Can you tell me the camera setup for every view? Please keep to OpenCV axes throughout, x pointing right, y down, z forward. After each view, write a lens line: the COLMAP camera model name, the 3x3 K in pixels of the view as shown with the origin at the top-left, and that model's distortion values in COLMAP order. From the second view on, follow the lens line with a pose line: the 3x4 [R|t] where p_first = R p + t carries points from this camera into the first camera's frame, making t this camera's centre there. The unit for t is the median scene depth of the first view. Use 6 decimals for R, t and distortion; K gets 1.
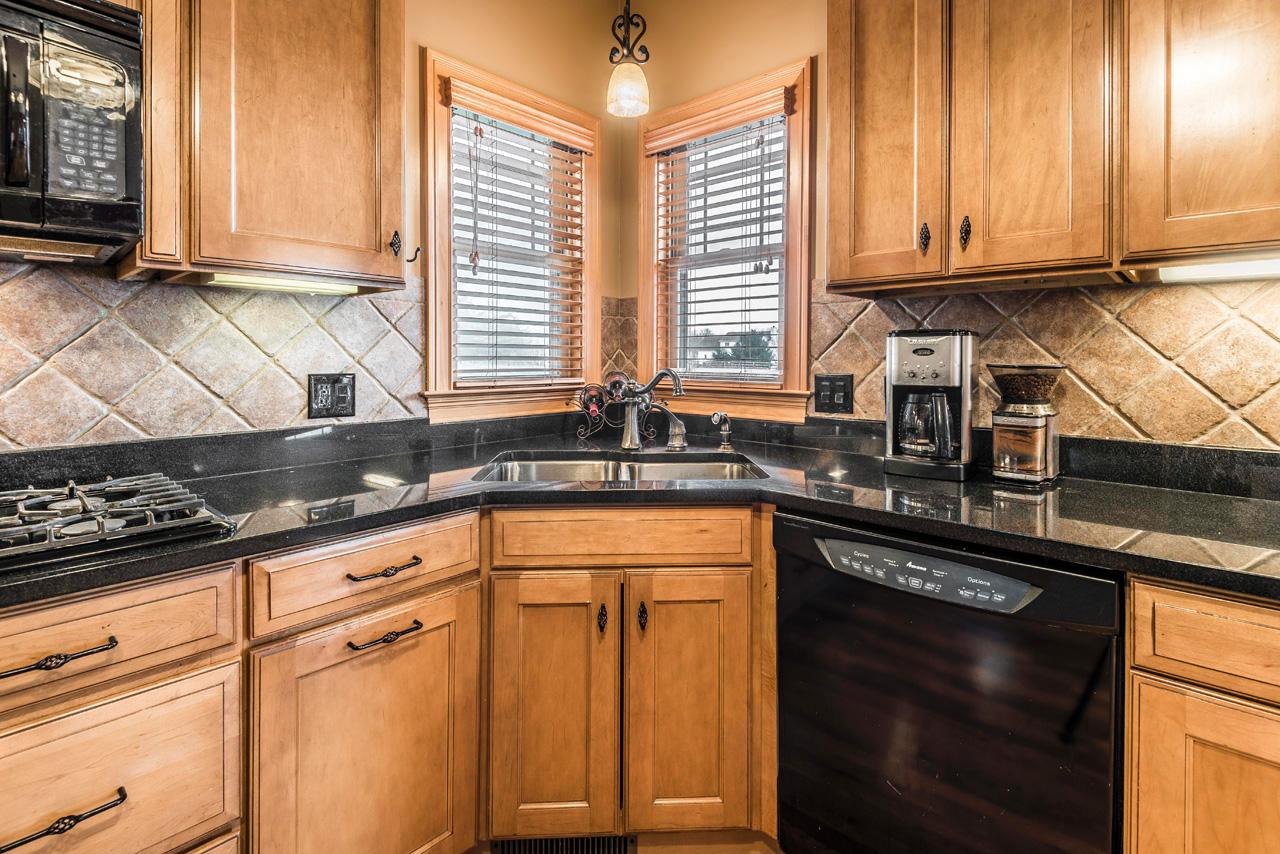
lens RADIAL K [[598.1, 0, 618.2], [0, 598.1, 360.4], [0, 0, 1]] dist [0.007782, -0.000033]
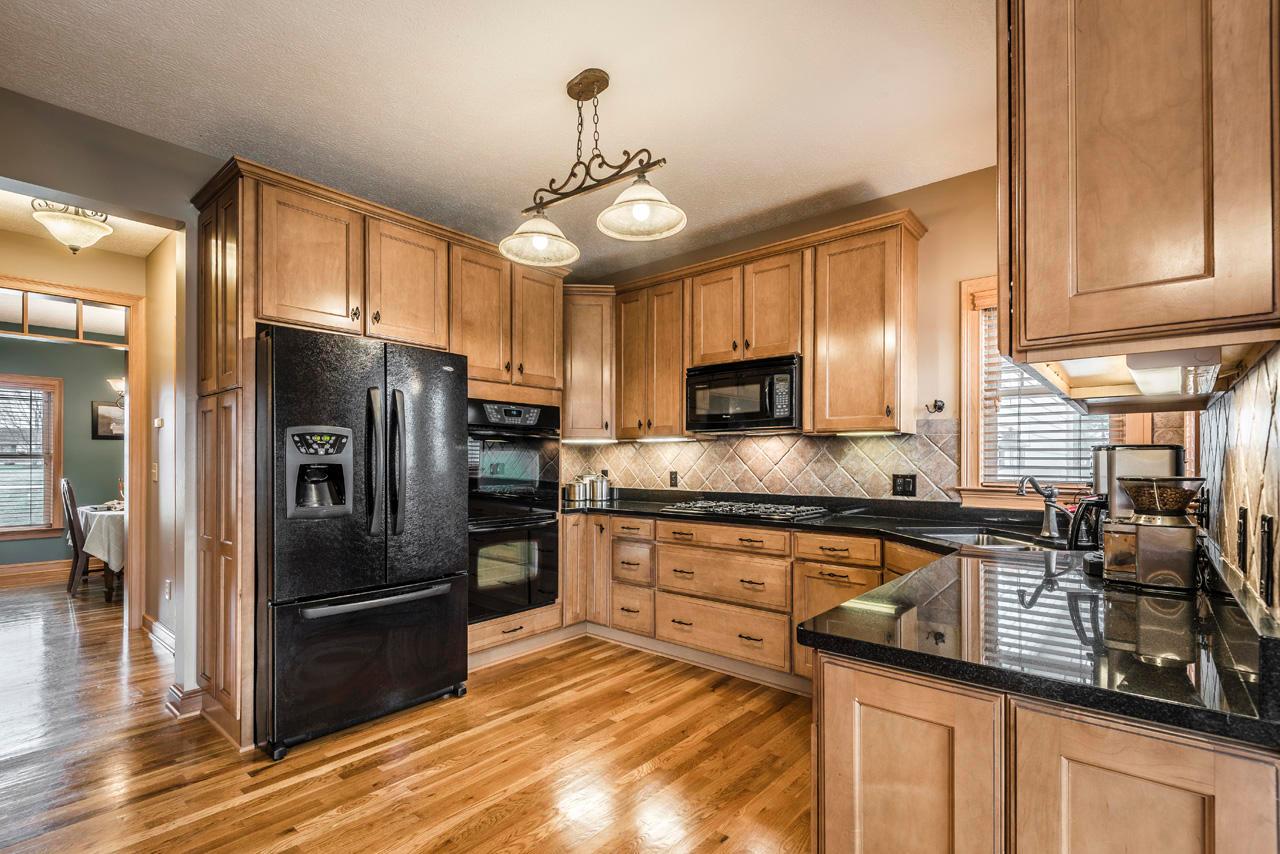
lens RADIAL K [[588.0, 0, 633.4], [0, 588.0, 458.2], [0, 0, 1]] dist [0.001666, -0.000052]
pose [[0.051479, -0.000425, -0.998674, 1.587963], [-0.008875, 0.999960, -0.000883, -0.023107], [0.998635, 0.008909, 0.051473, 0.002755]]
